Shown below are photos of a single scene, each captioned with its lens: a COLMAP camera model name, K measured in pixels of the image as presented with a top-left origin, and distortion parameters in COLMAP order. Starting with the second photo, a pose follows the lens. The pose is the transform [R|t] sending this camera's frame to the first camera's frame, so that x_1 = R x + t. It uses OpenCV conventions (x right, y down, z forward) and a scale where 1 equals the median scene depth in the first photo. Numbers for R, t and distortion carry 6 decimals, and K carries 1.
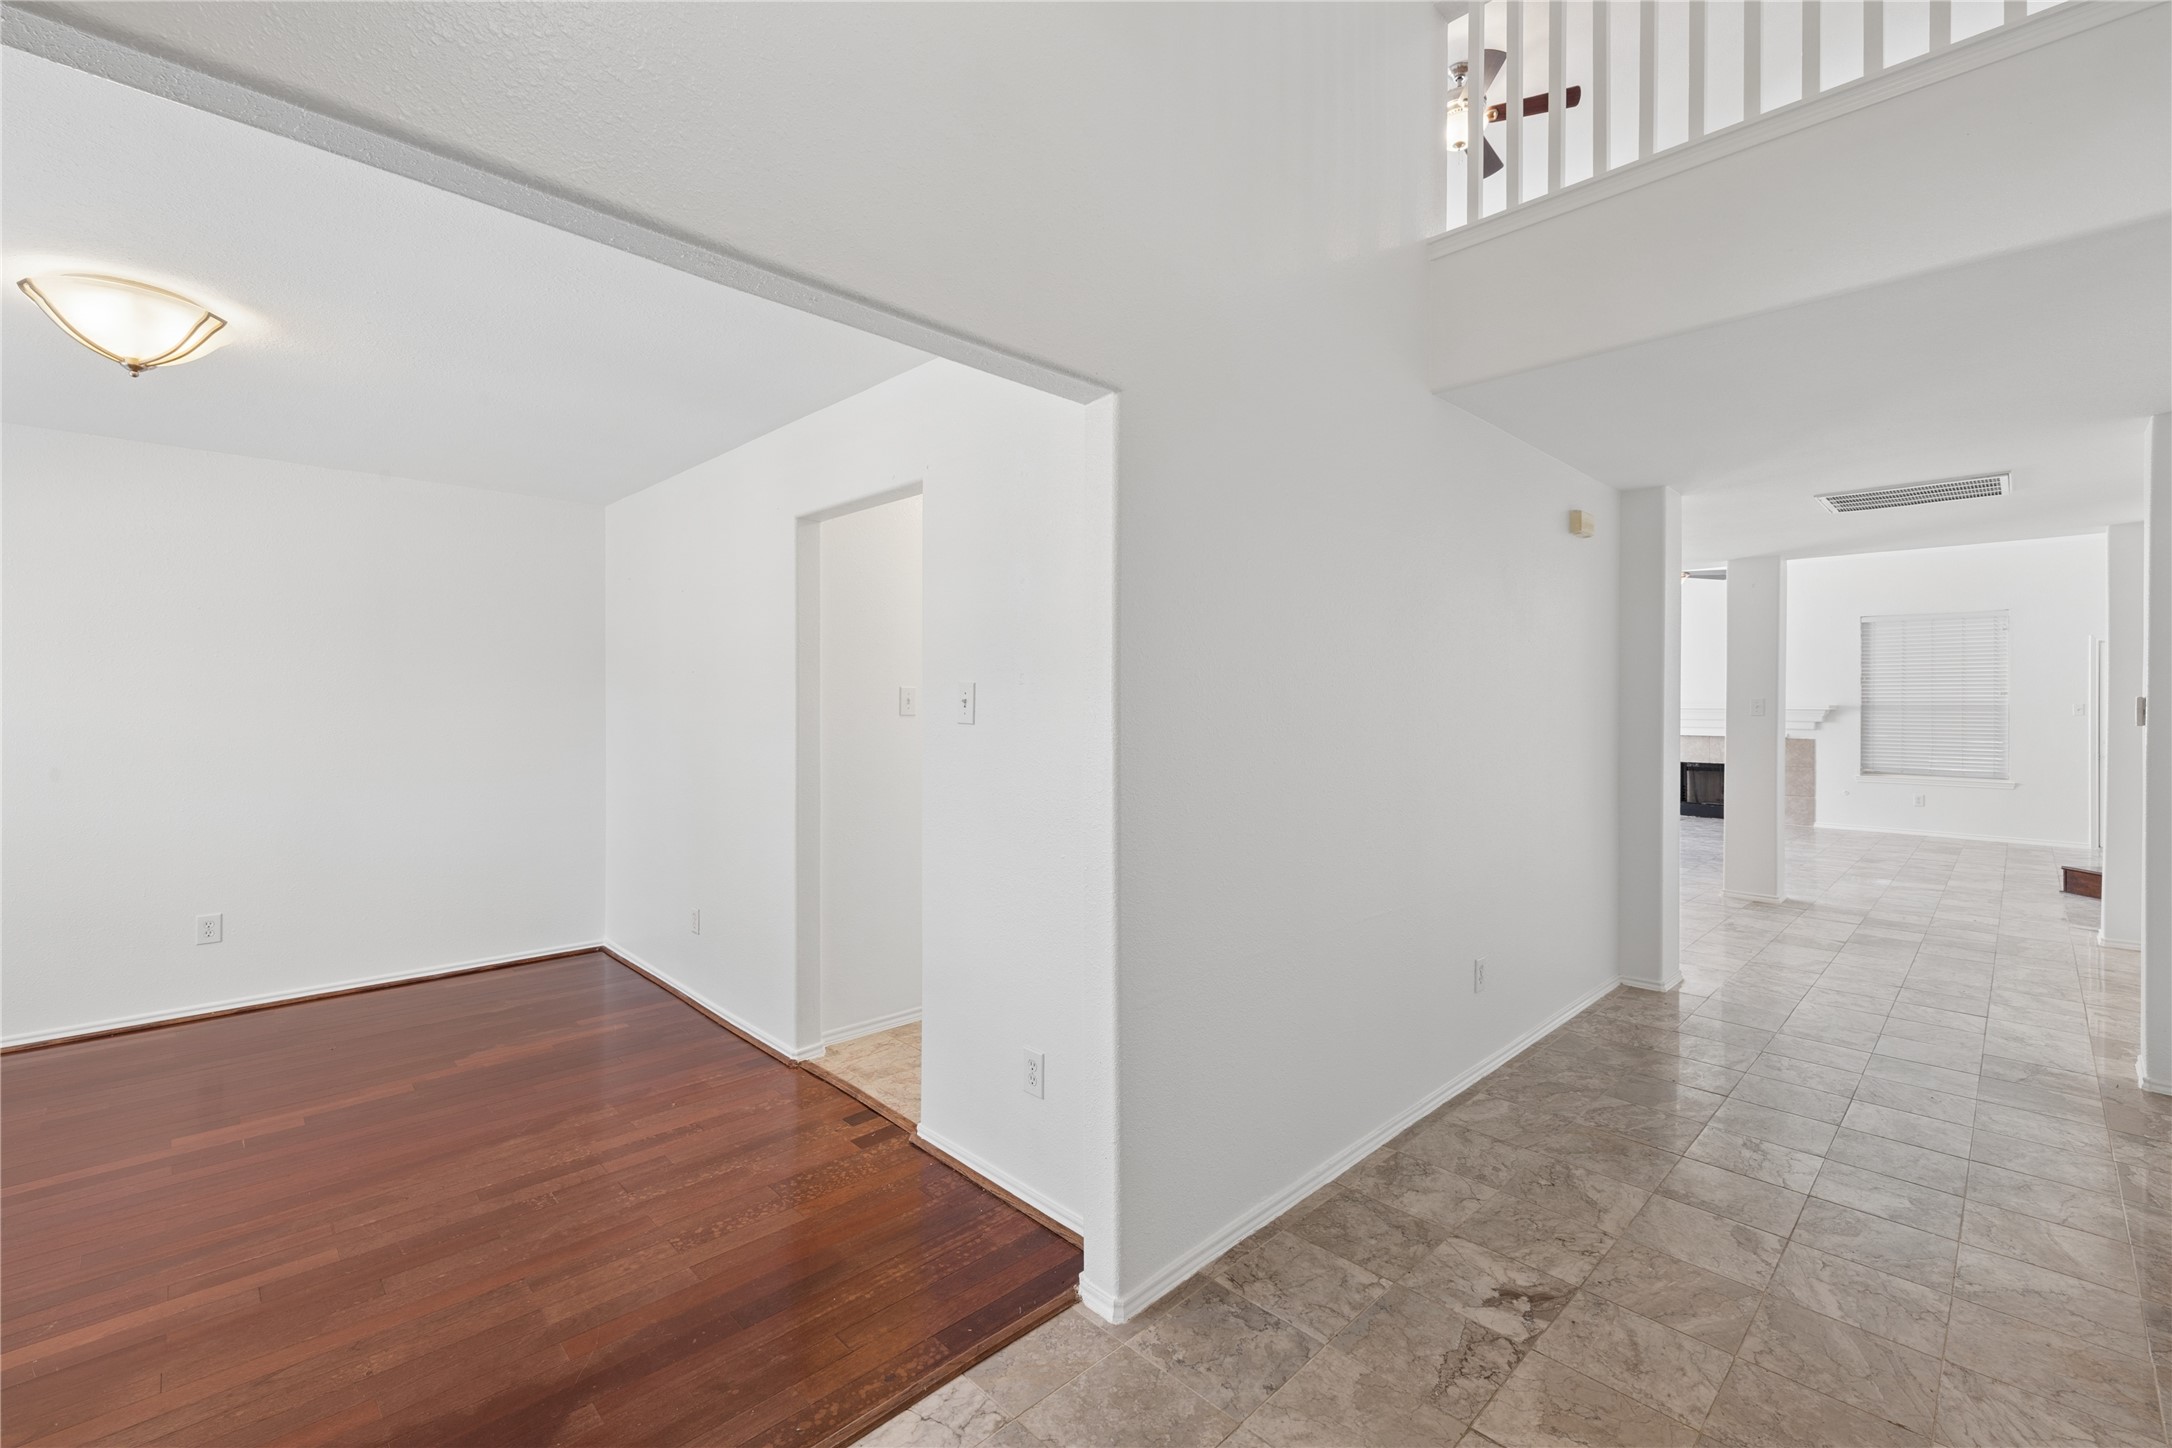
lens RADIAL K [[920.8, 0, 1089.7], [0, 920.8, 693.5], [0, 0, 1]] dist [0.000589, 0.000086]
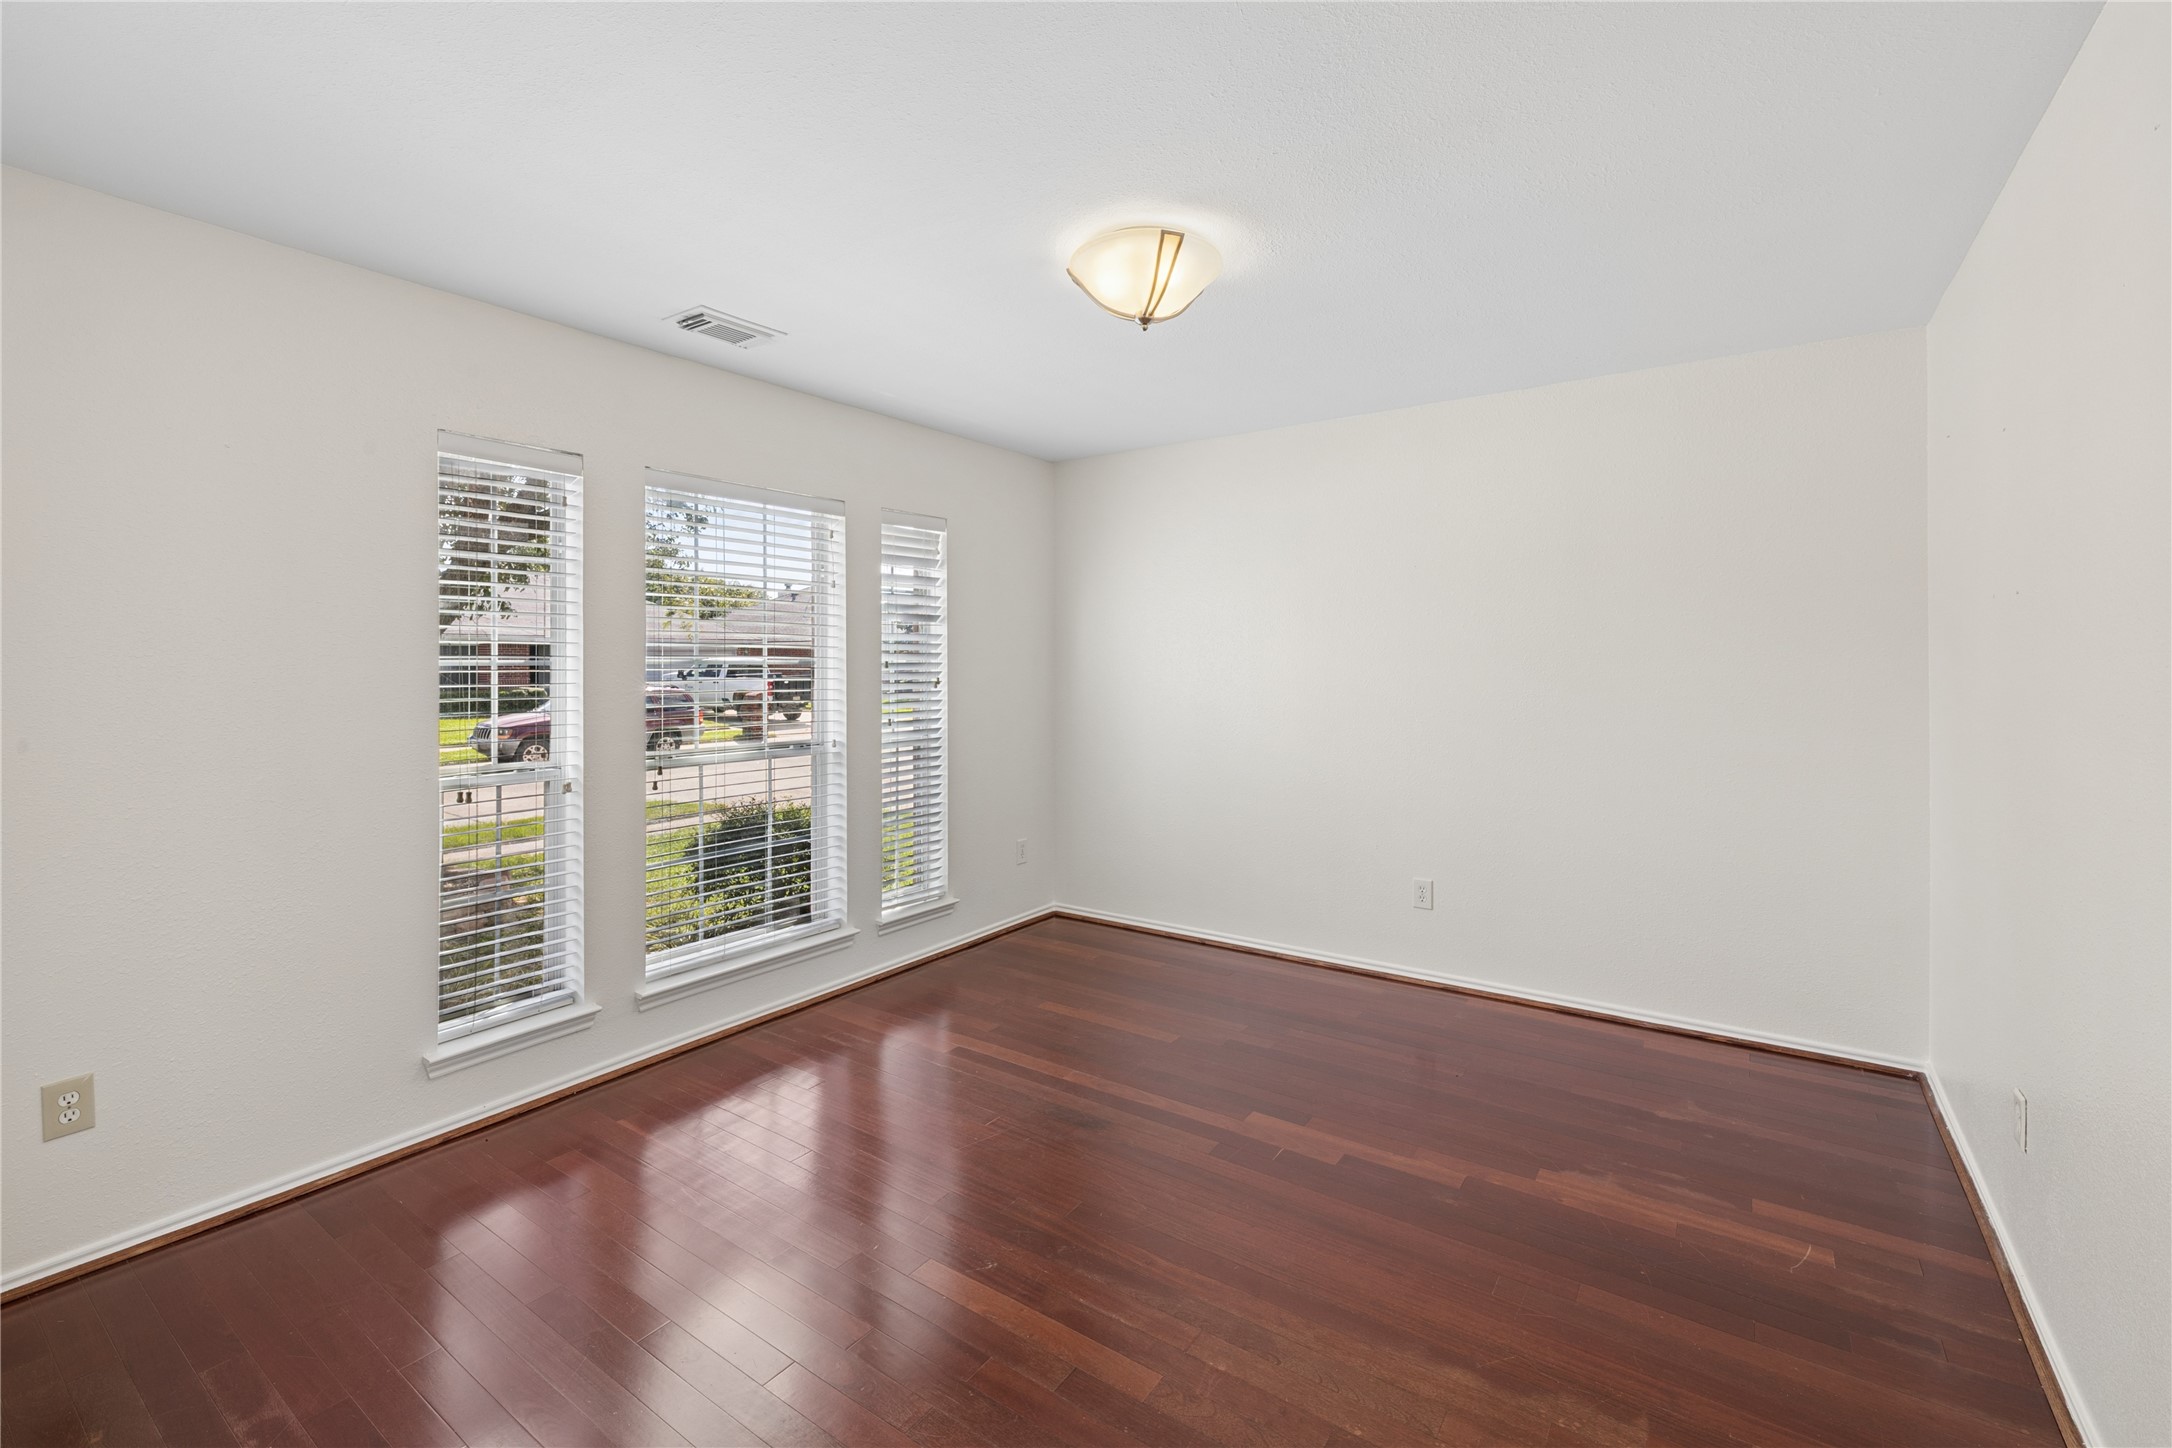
lens RADIAL K [[934.7, 0, 1077.8], [0, 934.7, 676.9], [0, 0, 1]] dist [0.001929, 0.000051]
pose [[0.177307, 0.015563, -0.984033, -0.058254], [0.009437, 0.999802, 0.017513, 0.004173], [0.984110, -0.012391, 0.177125, 0.626134]]
